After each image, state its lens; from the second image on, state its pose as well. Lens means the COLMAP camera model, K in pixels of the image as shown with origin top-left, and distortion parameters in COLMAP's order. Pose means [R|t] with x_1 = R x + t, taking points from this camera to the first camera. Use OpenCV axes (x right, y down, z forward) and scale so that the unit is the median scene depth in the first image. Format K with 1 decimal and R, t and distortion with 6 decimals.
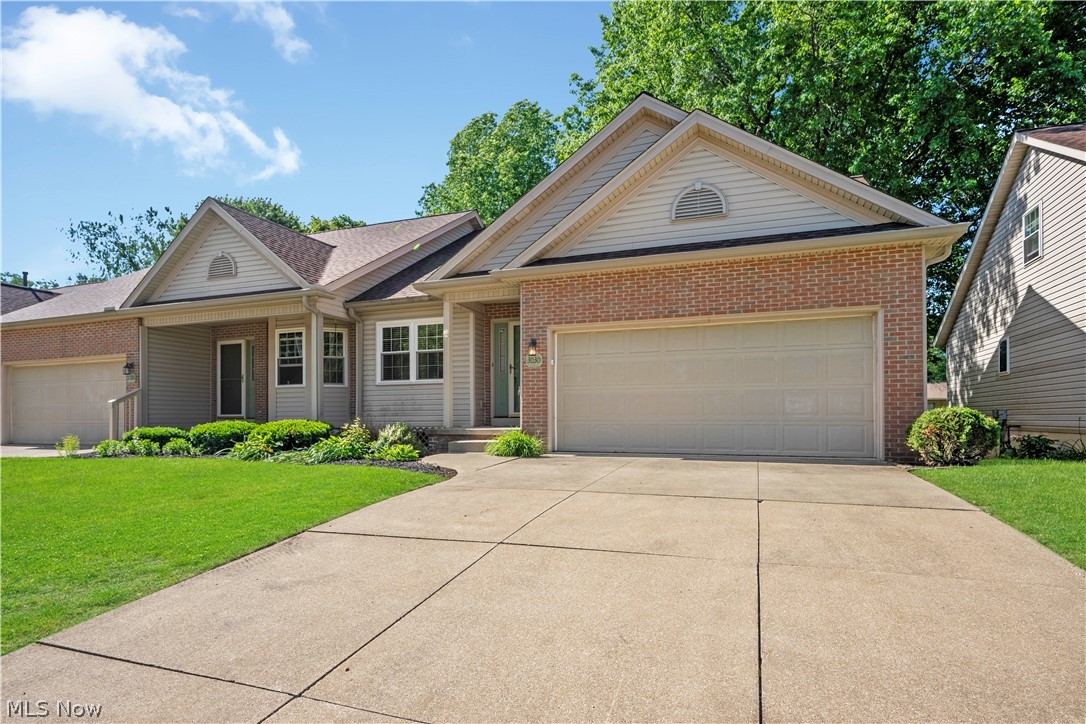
lens RADIAL K [[576.2, 0, 544.0], [0, 576.2, 414.3], [0, 0, 1]] dist [-0.011157, -0.000391]
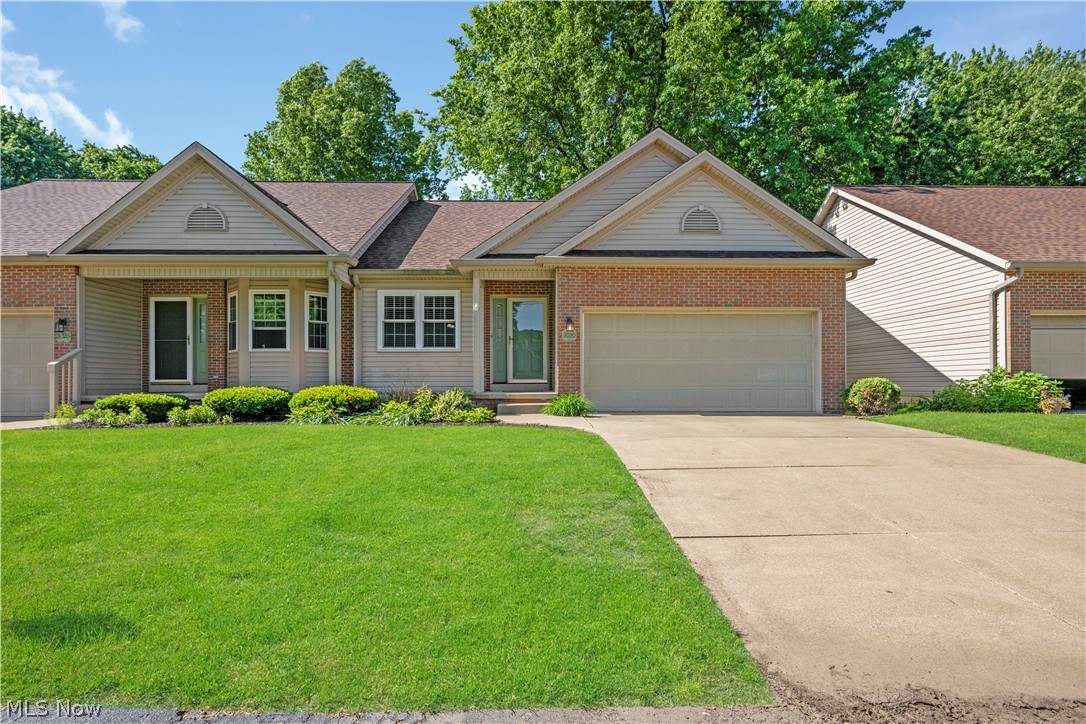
lens RADIAL K [[572.7, 0, 545.0], [0, 572.7, 383.9], [0, 0, 1]] dist [-0.014329, 0.000016]
pose [[0.923978, 0.001773, 0.382443, -0.412568], [-0.003786, 0.999983, 0.004513, 0.000859], [-0.382428, -0.005618, 0.923968, -0.052422]]
